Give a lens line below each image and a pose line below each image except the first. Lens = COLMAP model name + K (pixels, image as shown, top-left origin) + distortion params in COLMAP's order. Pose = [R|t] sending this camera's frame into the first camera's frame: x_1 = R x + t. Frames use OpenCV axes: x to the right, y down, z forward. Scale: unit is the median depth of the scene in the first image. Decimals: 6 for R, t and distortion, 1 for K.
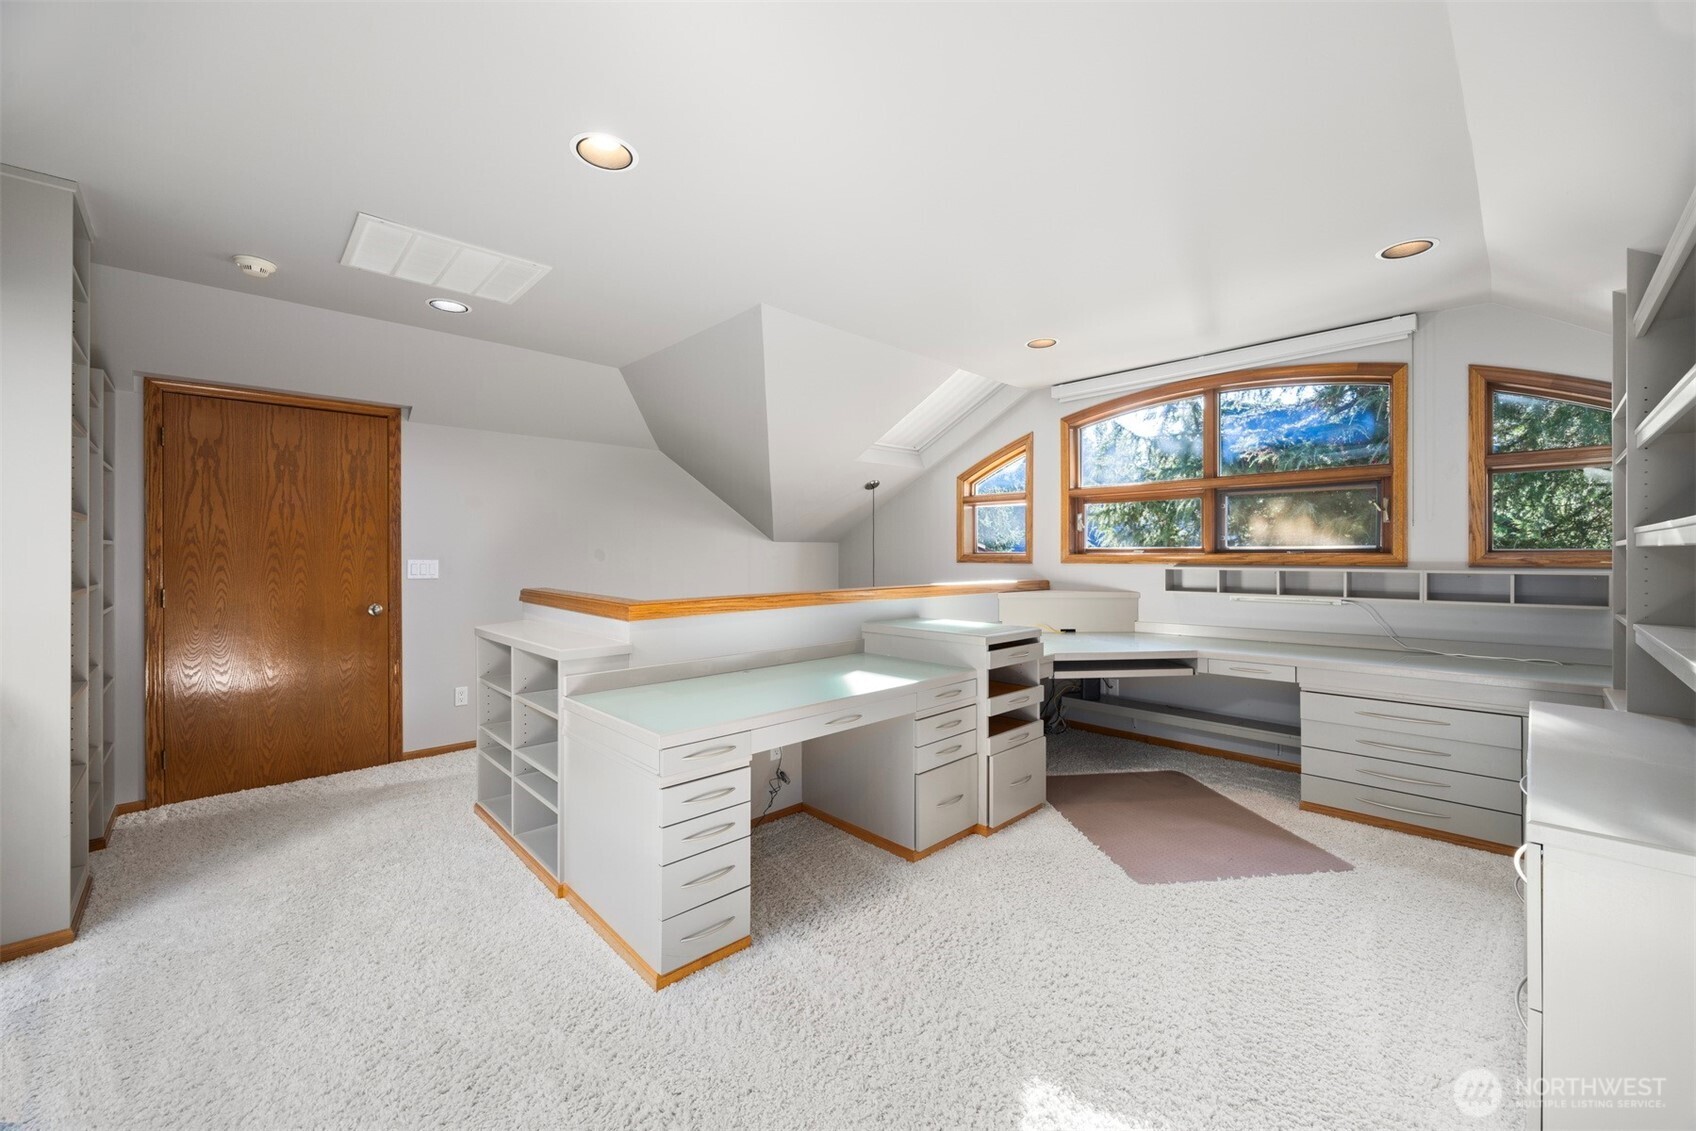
lens RADIAL K [[657.6, 0, 863.5], [0, 657.6, 556.3], [0, 0, 1]] dist [-0.003776, -0.000096]
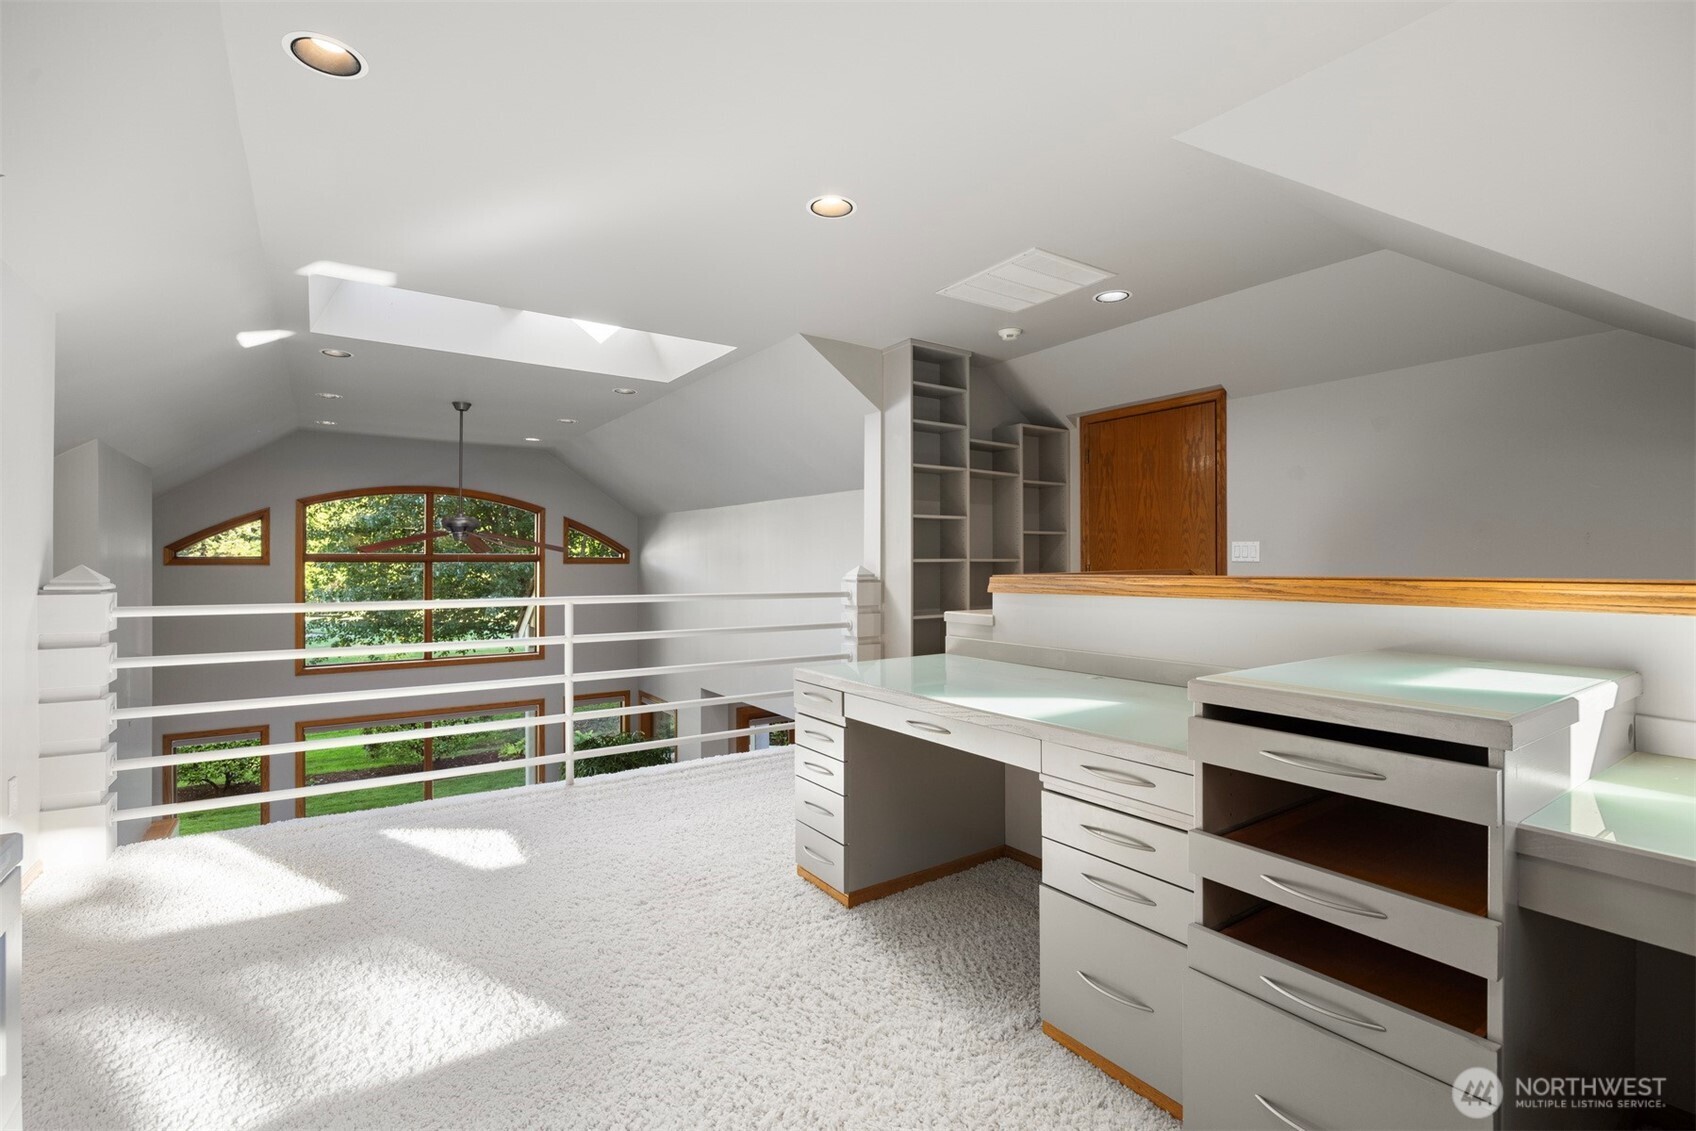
lens RADIAL K [[766.2, 0, 851.4], [0, 766.2, 560.9], [0, 0, 1]] dist [-0.003186, -0.000086]
pose [[-0.165113, 0.000358, -0.986275, 0.567780], [-0.000003, 1.000000, 0.000363, 0.036361], [0.986275, 0.000063, -0.165113, 0.694225]]
